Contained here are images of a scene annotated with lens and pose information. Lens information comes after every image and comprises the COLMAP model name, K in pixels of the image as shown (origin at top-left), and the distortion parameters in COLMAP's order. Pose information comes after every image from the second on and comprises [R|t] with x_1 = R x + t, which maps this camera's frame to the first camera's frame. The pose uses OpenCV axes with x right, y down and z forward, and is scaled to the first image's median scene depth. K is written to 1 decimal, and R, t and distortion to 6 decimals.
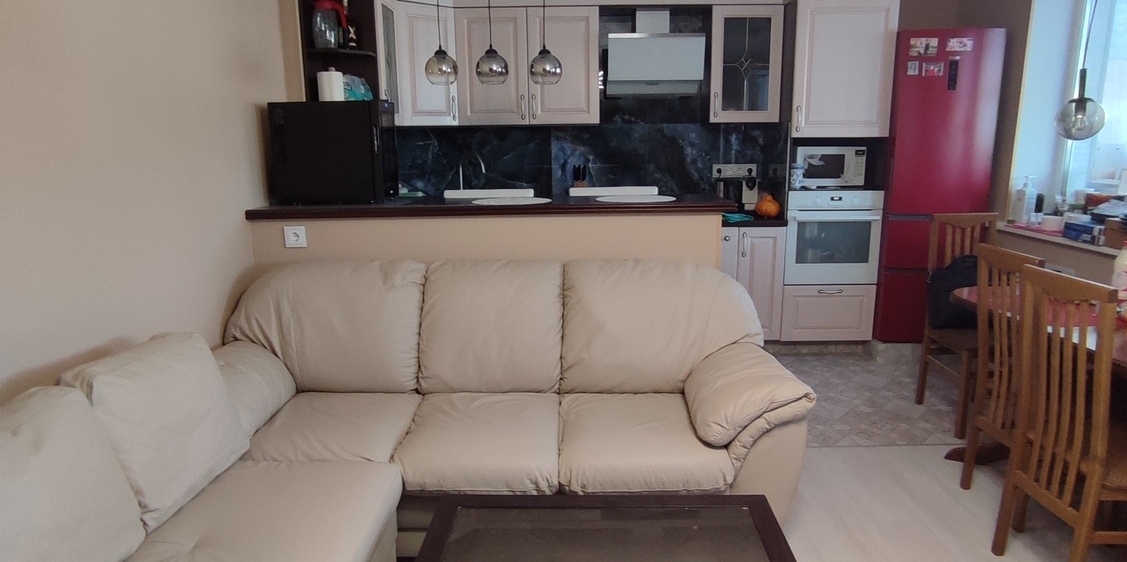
lens RADIAL K [[664.3, 0, 563.5], [0, 664.3, 281.0], [0, 0, 1]] dist [-0.079636, -0.000136]
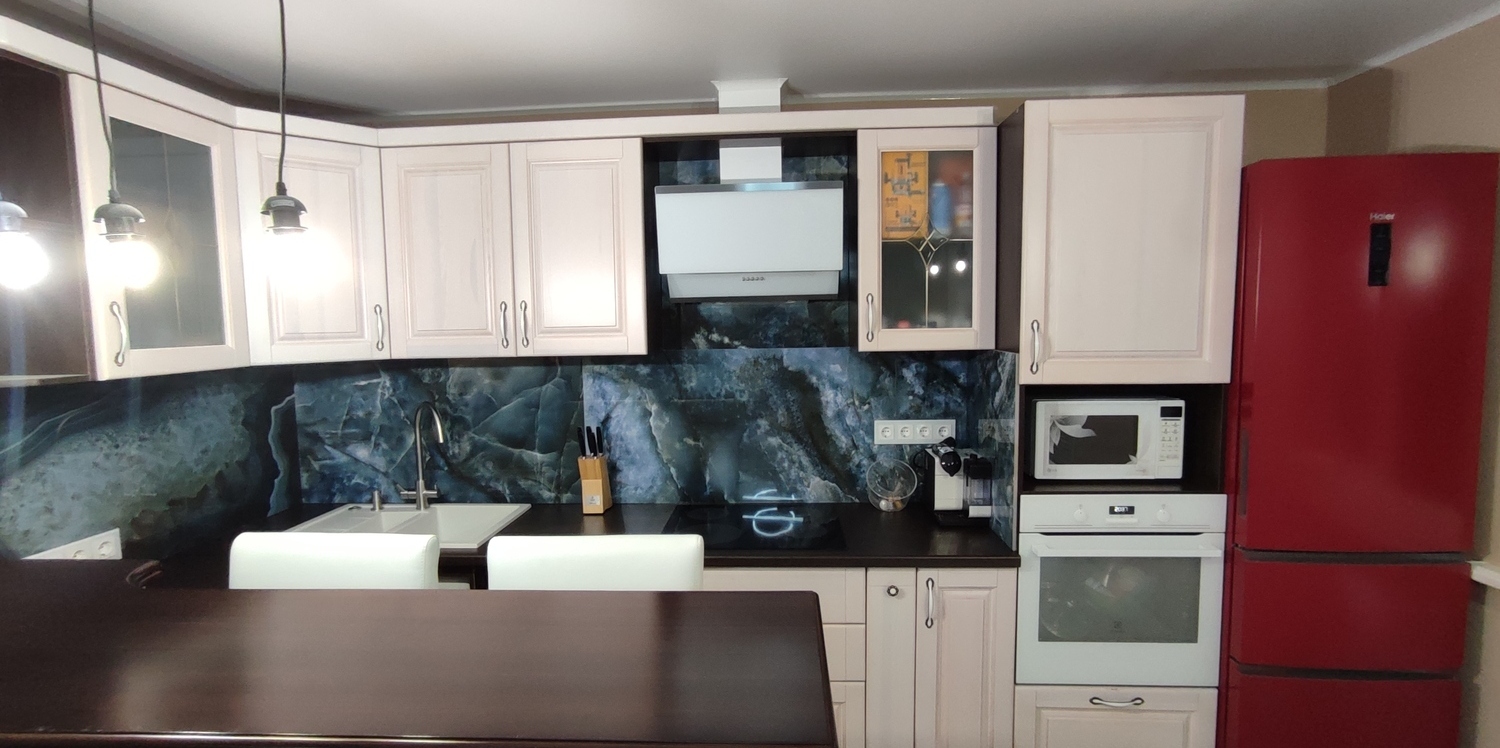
lens RADIAL K [[635.2, 0, 750.0], [0, 635.2, 374.0], [0, 0, 1]] dist [-0.052793, 0.000029]
pose [[0.997827, 0.000048, -0.065895, 0.171117], [-0.009264, 0.990169, -0.139566, -0.152091], [0.065240, 0.139873, 0.988018, 0.507572]]
